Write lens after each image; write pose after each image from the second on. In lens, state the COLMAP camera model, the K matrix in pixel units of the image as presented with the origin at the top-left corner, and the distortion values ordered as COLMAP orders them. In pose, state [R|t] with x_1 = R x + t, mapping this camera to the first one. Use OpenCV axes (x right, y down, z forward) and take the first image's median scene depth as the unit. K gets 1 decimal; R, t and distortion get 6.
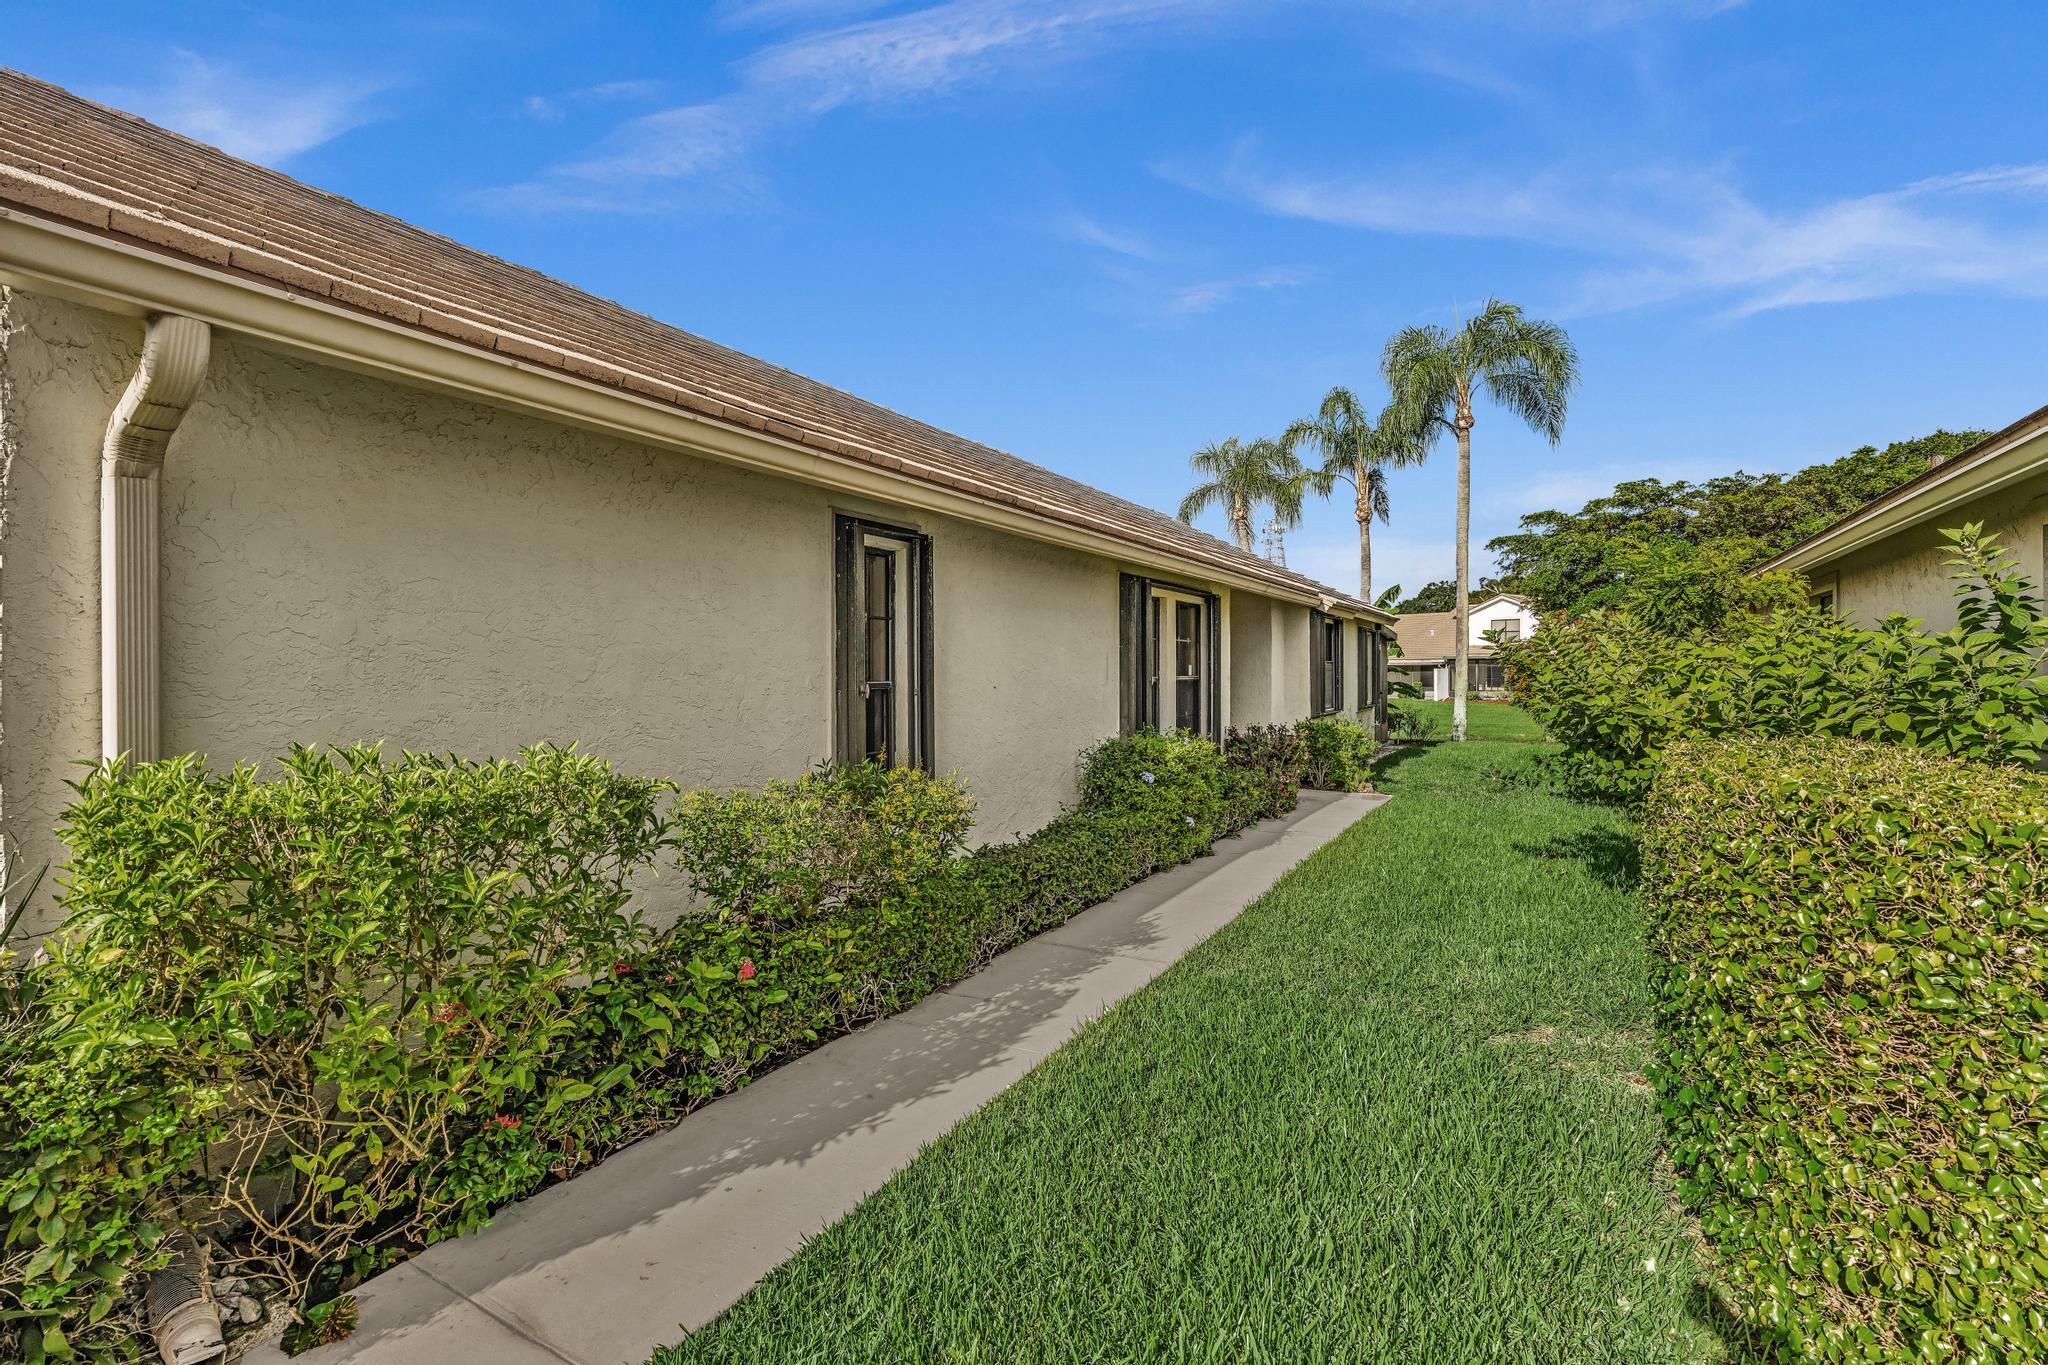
lens RADIAL K [[921.0, 0, 1020.8], [0, 921.0, 683.1], [0, 0, 1]] dist [-0.004161, -0.000396]
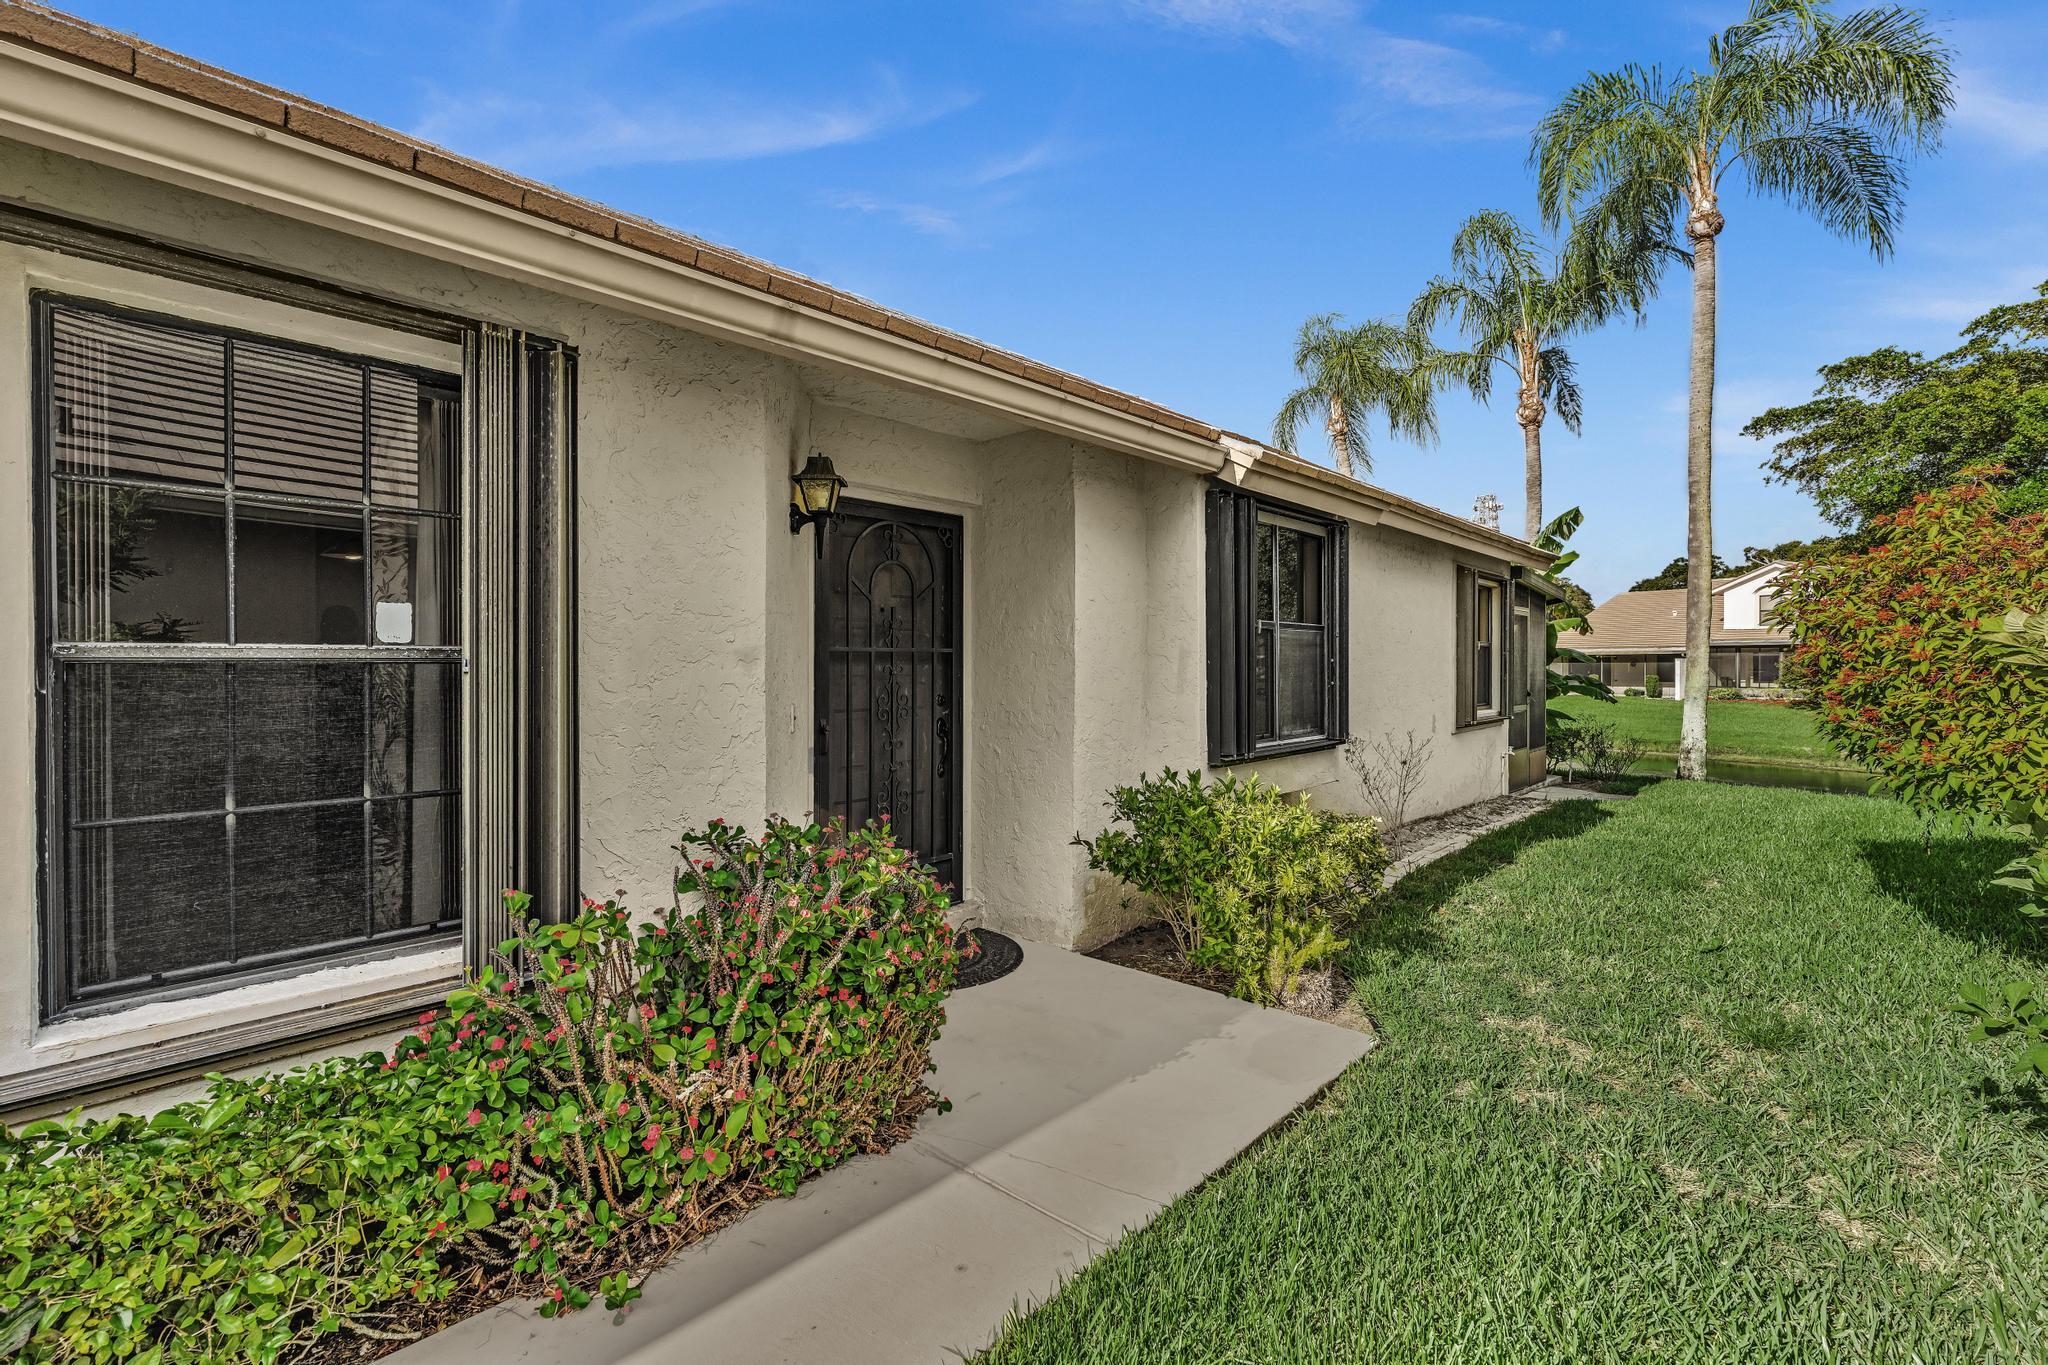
lens RADIAL K [[921.0, 0, 1028.9], [0, 921.0, 675.7], [0, 0, 1]] dist [-0.004161, -0.000396]
pose [[0.979996, 0.006506, -0.198911, 0.165563], [-0.006064, 0.999978, 0.002831, -0.000313], [0.198925, -0.001568, 0.980013, 0.317619]]
